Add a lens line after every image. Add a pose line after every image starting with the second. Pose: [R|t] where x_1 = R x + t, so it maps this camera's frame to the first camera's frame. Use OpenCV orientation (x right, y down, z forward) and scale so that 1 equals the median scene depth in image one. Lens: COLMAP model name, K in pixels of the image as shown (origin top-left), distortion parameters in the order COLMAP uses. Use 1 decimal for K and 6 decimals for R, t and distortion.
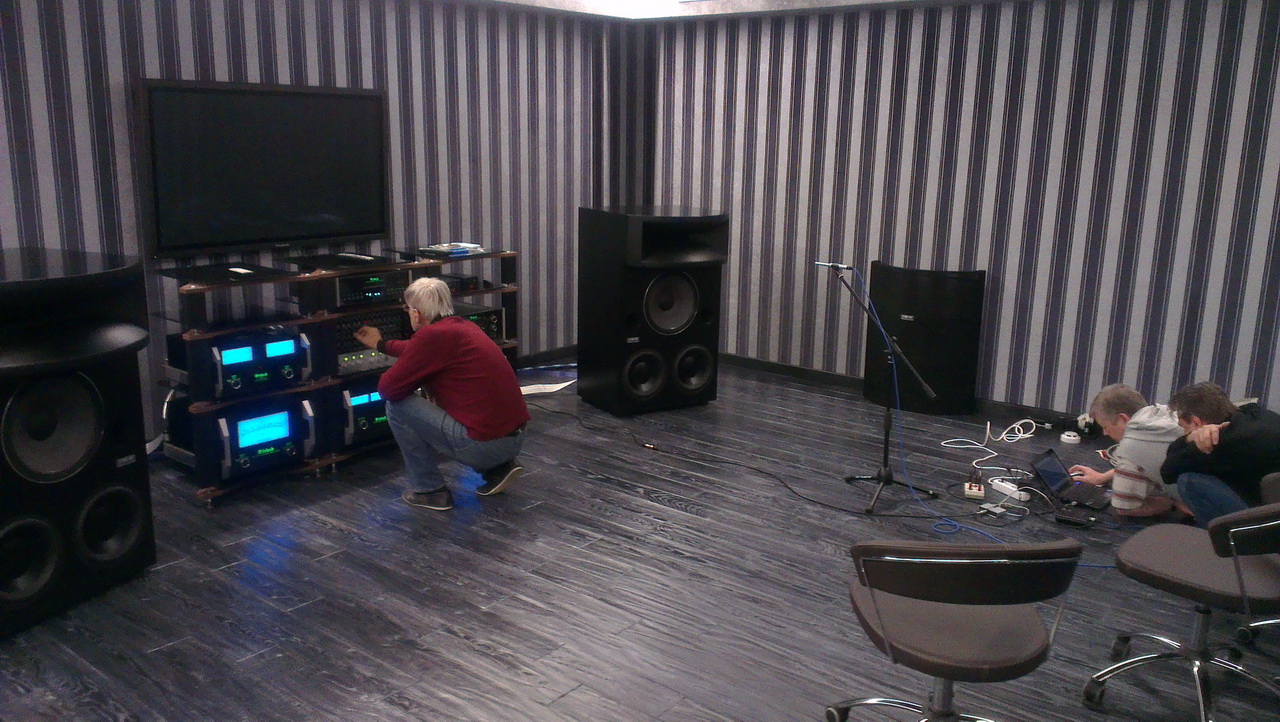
lens RADIAL K [[1010.8, 0, 698.0], [0, 1010.8, 343.9], [0, 0, 1]] dist [0.085077, -0.193440]
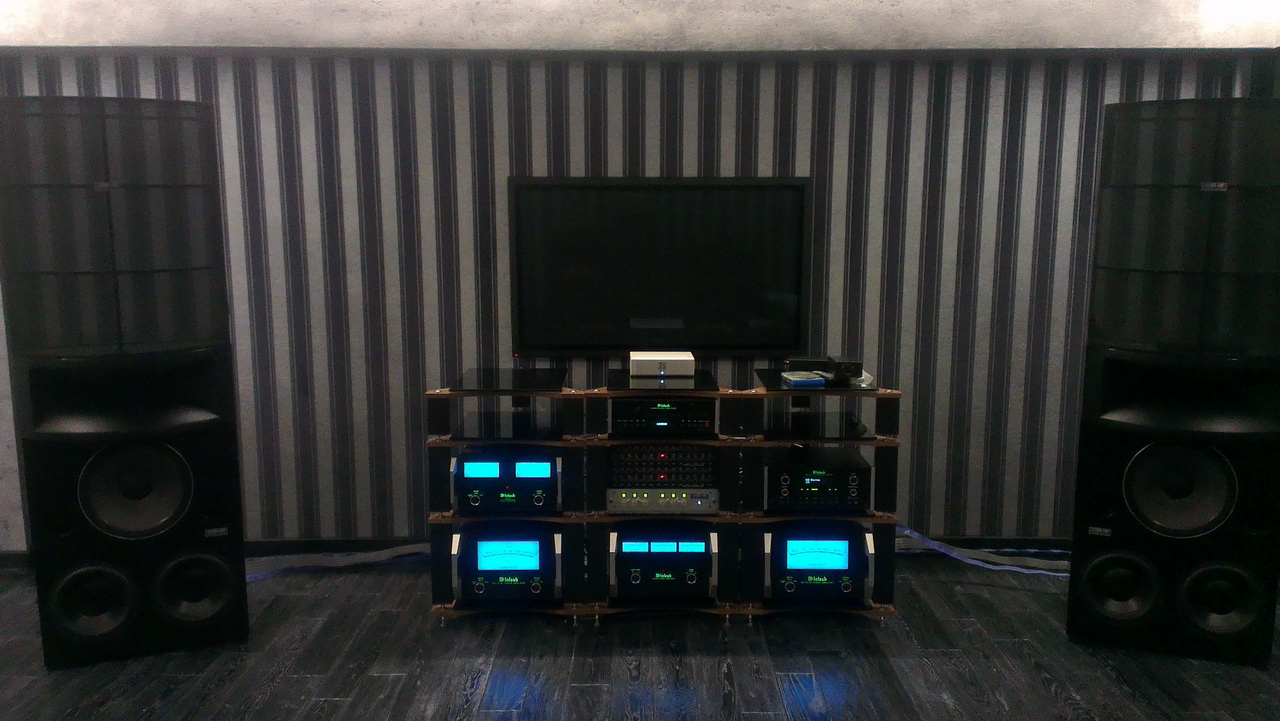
lens RADIAL K [[1020.1, 0, 640.0], [0, 1020.1, 360.5], [0, 0, 1]] dist [0.102584, -0.201445]
pose [[0.602649, 0.091387, -0.792756, 0.336047], [-0.154341, 0.988012, -0.003434, -0.098412], [0.782939, 0.124424, 0.609529, 0.503940]]
